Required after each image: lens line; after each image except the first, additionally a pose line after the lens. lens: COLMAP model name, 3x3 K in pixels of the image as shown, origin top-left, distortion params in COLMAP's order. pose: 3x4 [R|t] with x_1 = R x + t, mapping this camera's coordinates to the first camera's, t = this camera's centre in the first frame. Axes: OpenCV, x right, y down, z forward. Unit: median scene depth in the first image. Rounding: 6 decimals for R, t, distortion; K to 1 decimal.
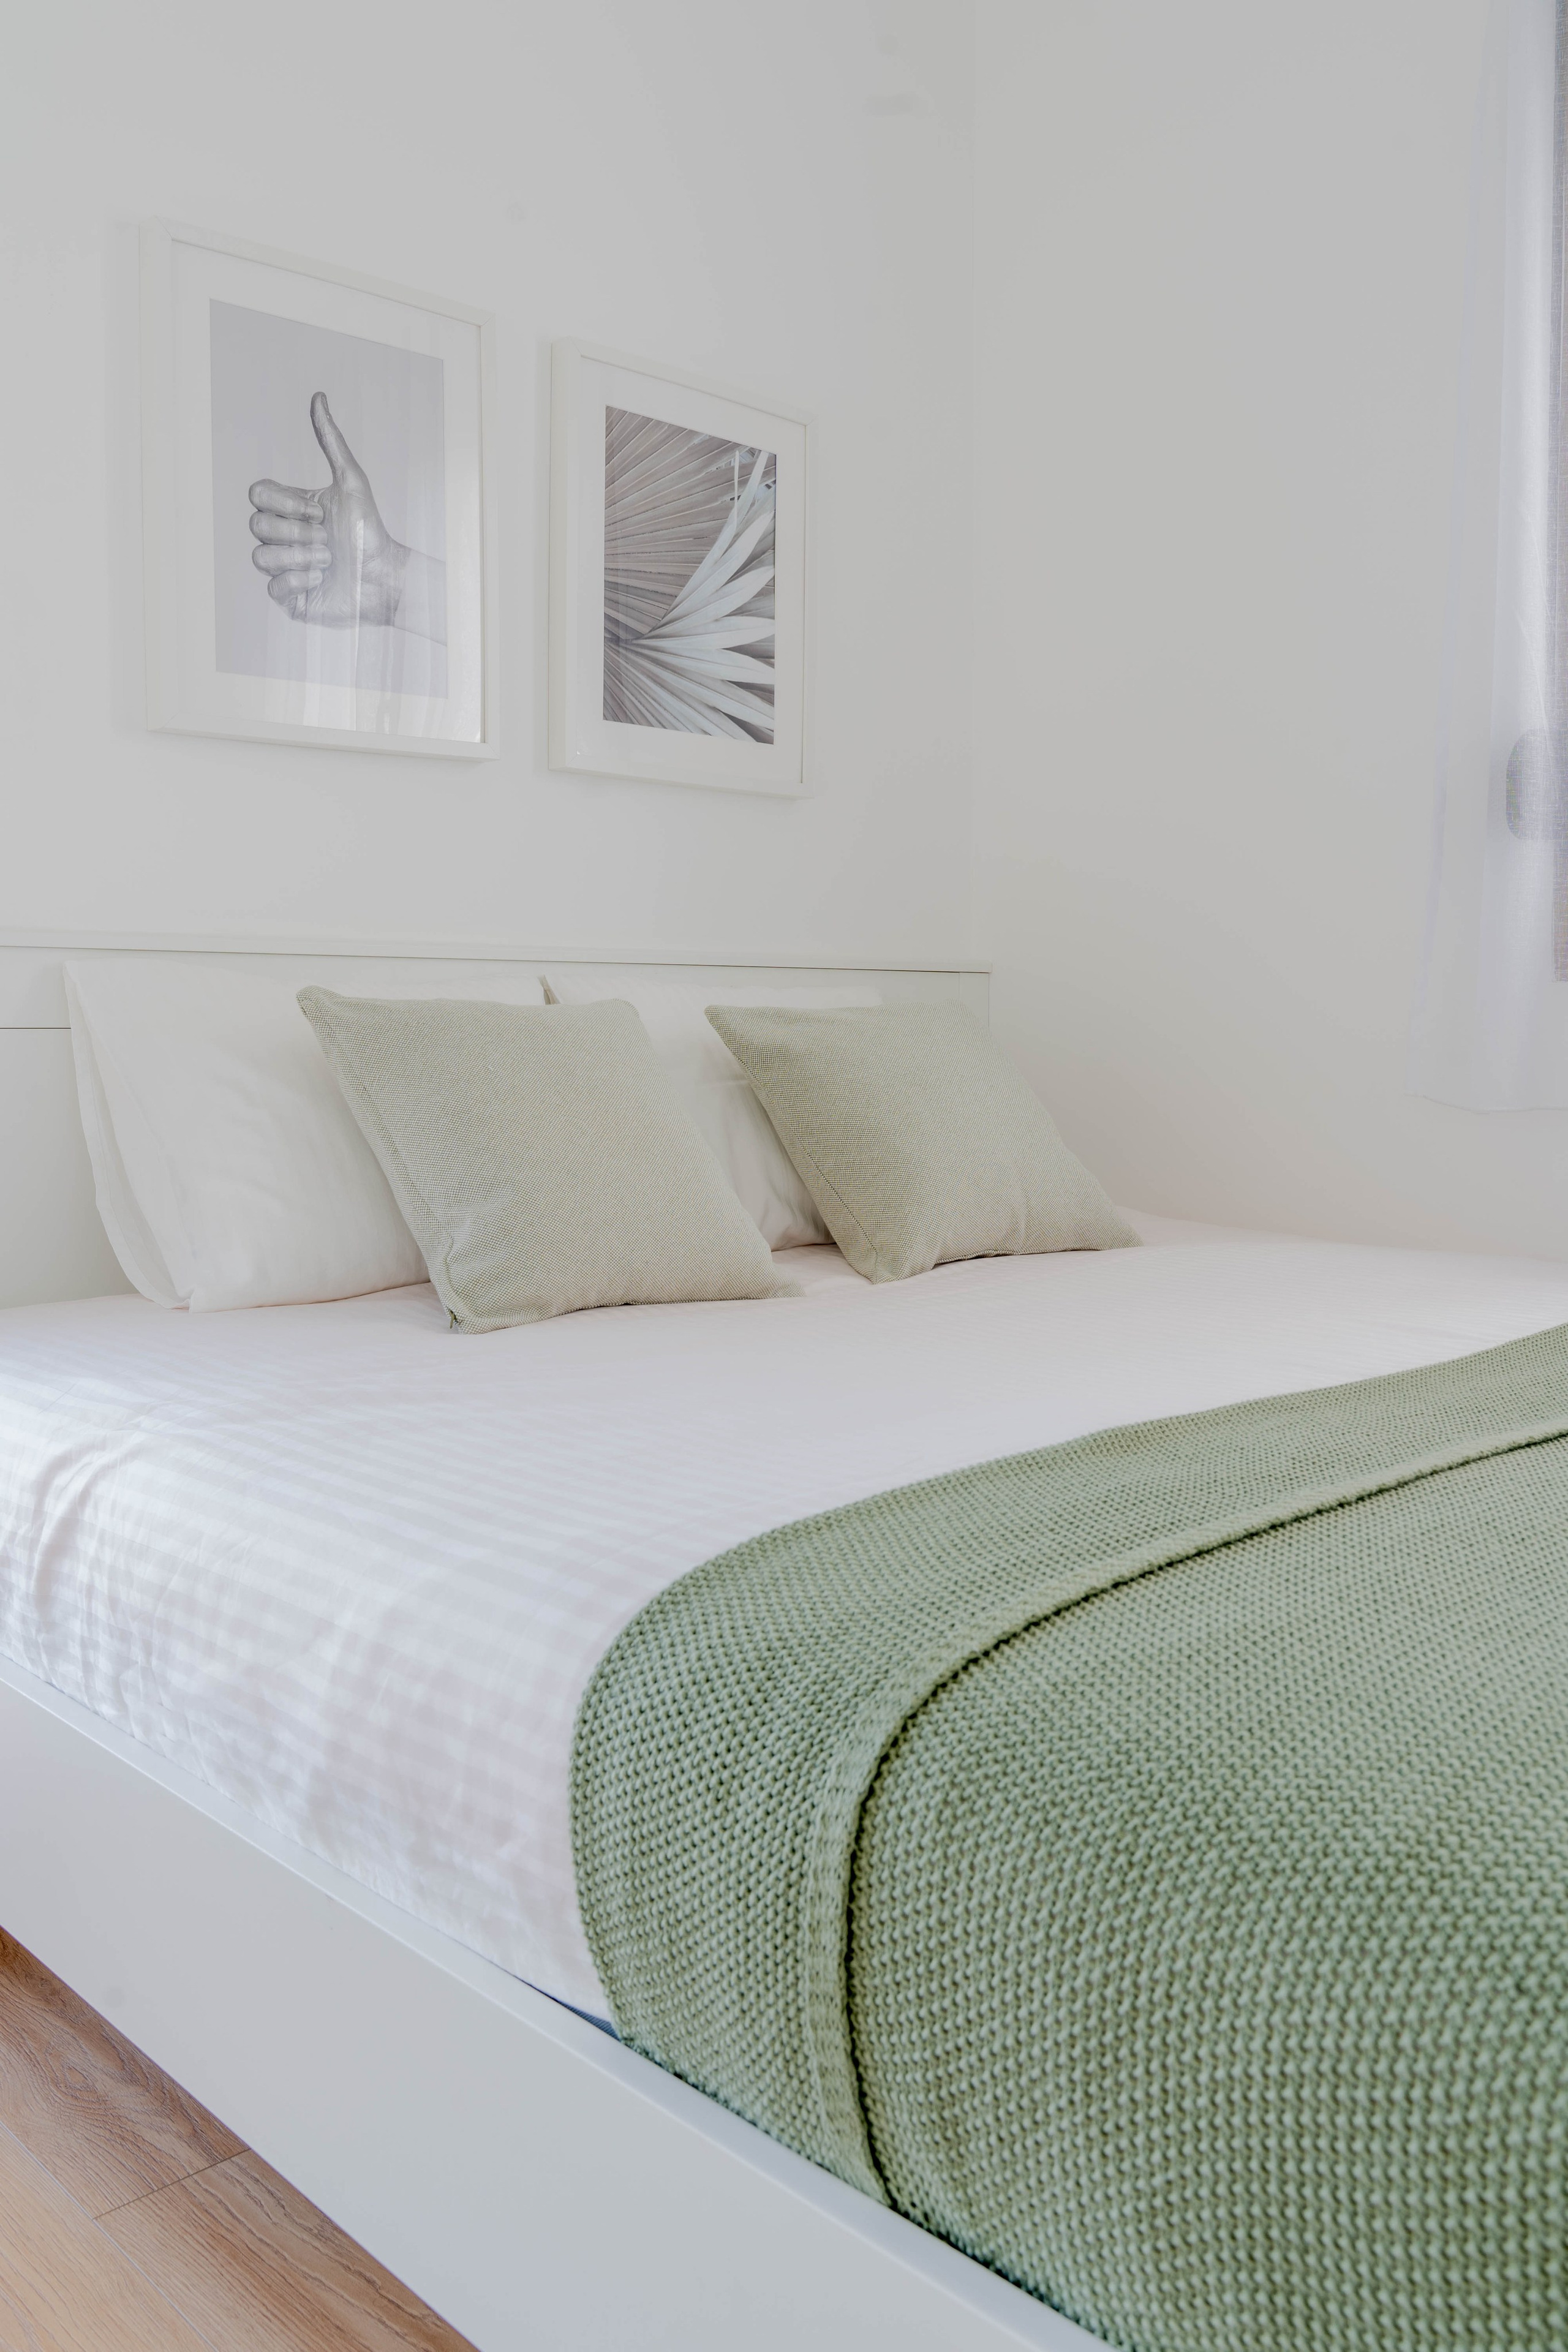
lens RADIAL K [[1929.9, 0, 790.8], [0, 1929.9, 1011.6], [0, 0, 1]] dist [0.009331, -0.008370]
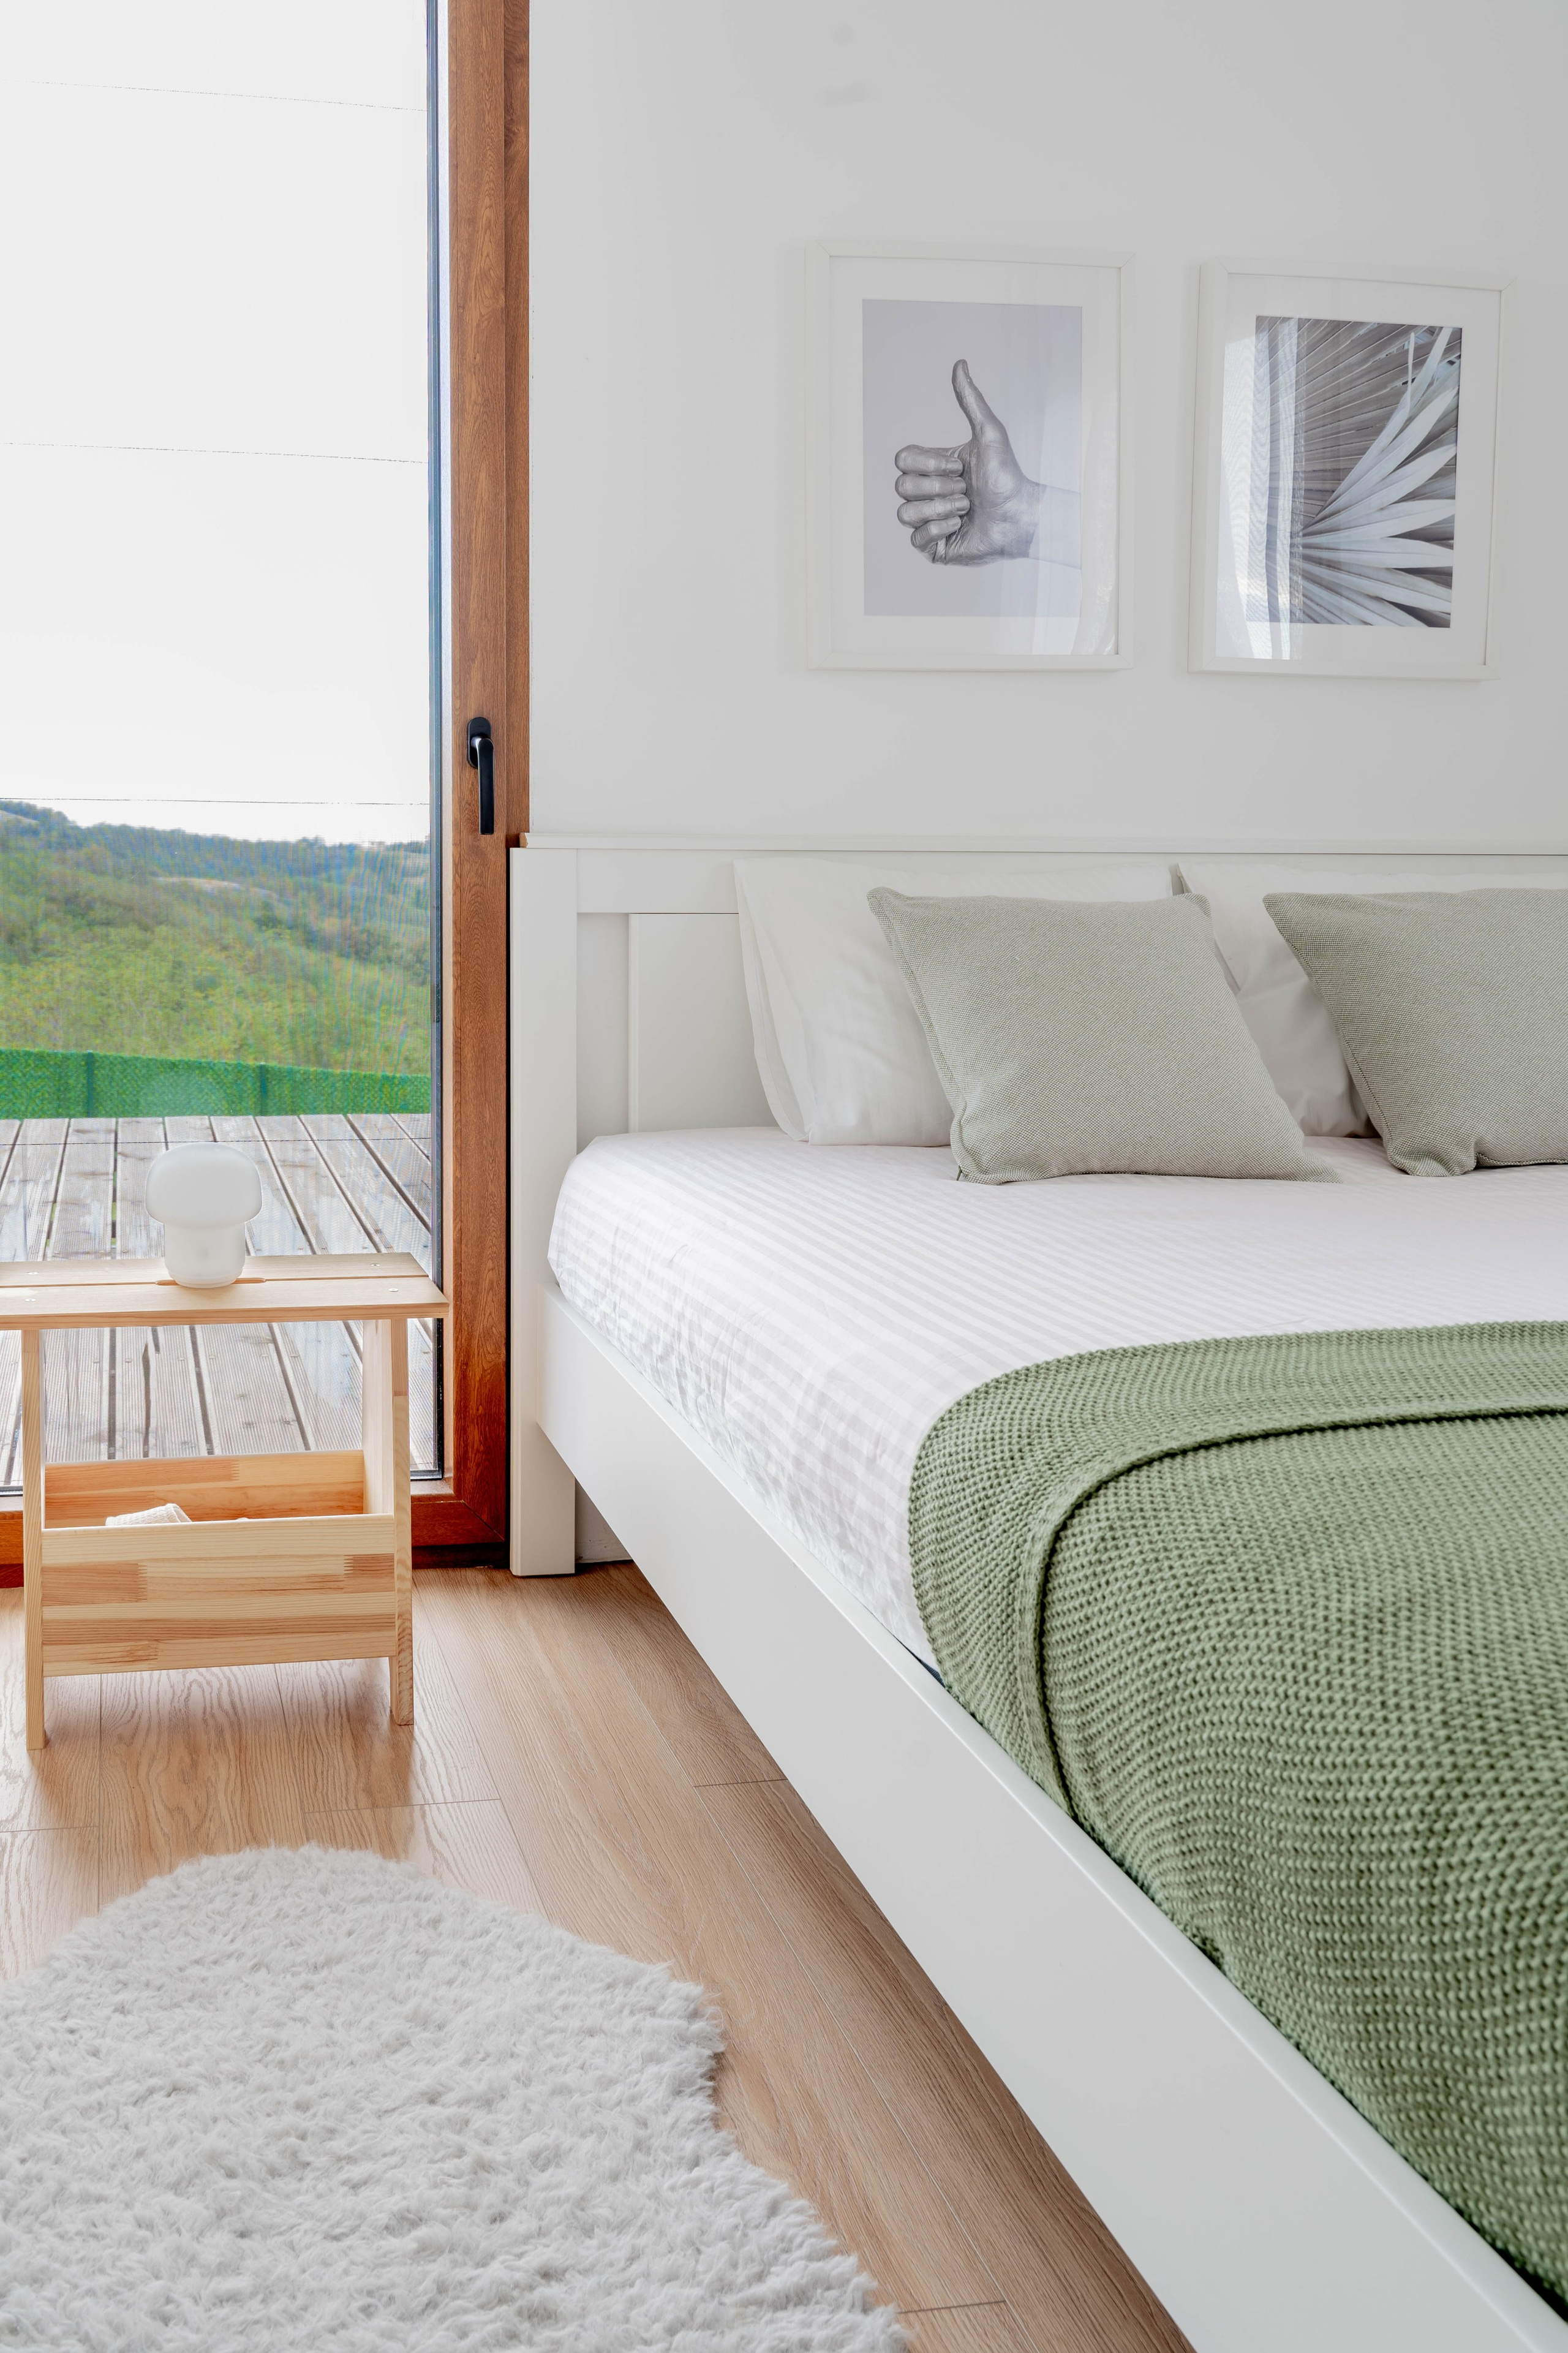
lens RADIAL K [[1980.5, 0, 390.5], [0, 1980.5, 932.5], [0, 0, 1]] dist [0.000728, -0.004282]
pose [[0.813305, 0.031131, -0.581004, 0.175477], [-0.005362, 0.998926, 0.046018, -0.033894], [0.581813, -0.034311, 0.812599, -0.165334]]
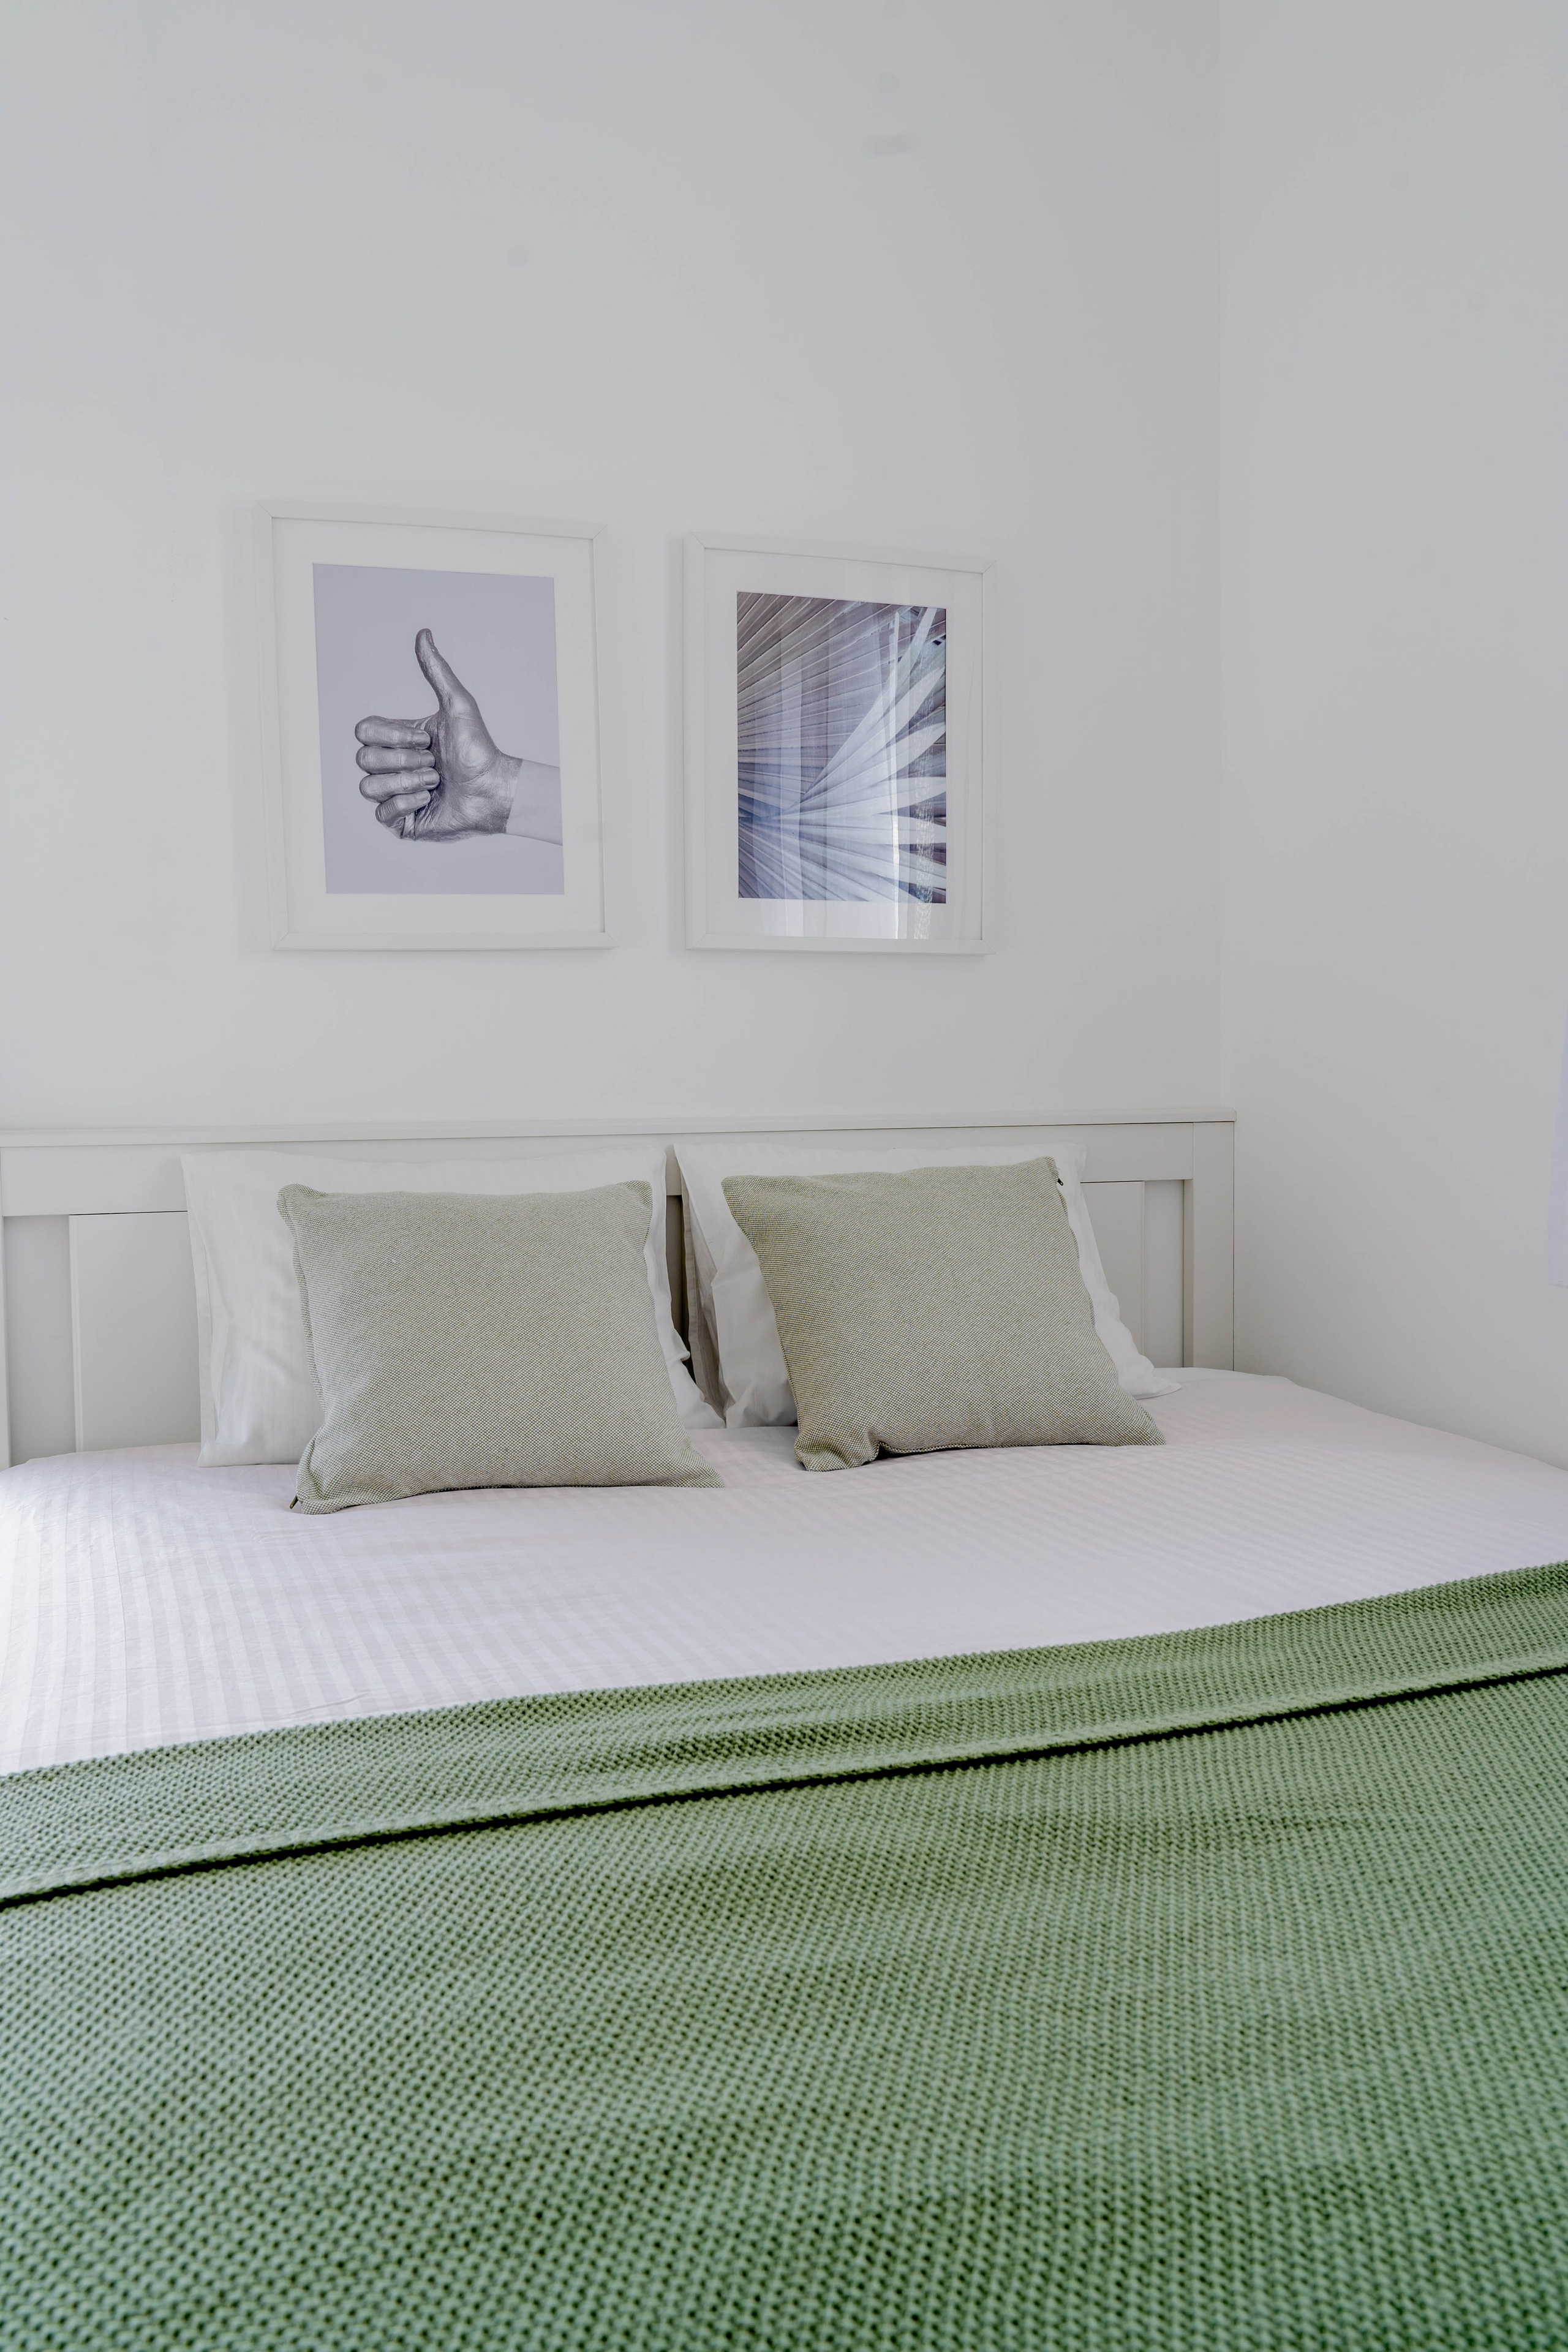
lens RADIAL K [[1902.9, 0, 769.6], [0, 1902.9, 1129.3], [0, 0, 1]] dist [-0.004372, -0.000621]
pose [[0.902893, -0.006949, -0.429810, 0.402278], [0.016260, 0.999706, 0.017993, -0.051960], [0.429558, -0.023234, 0.902740, 0.098775]]
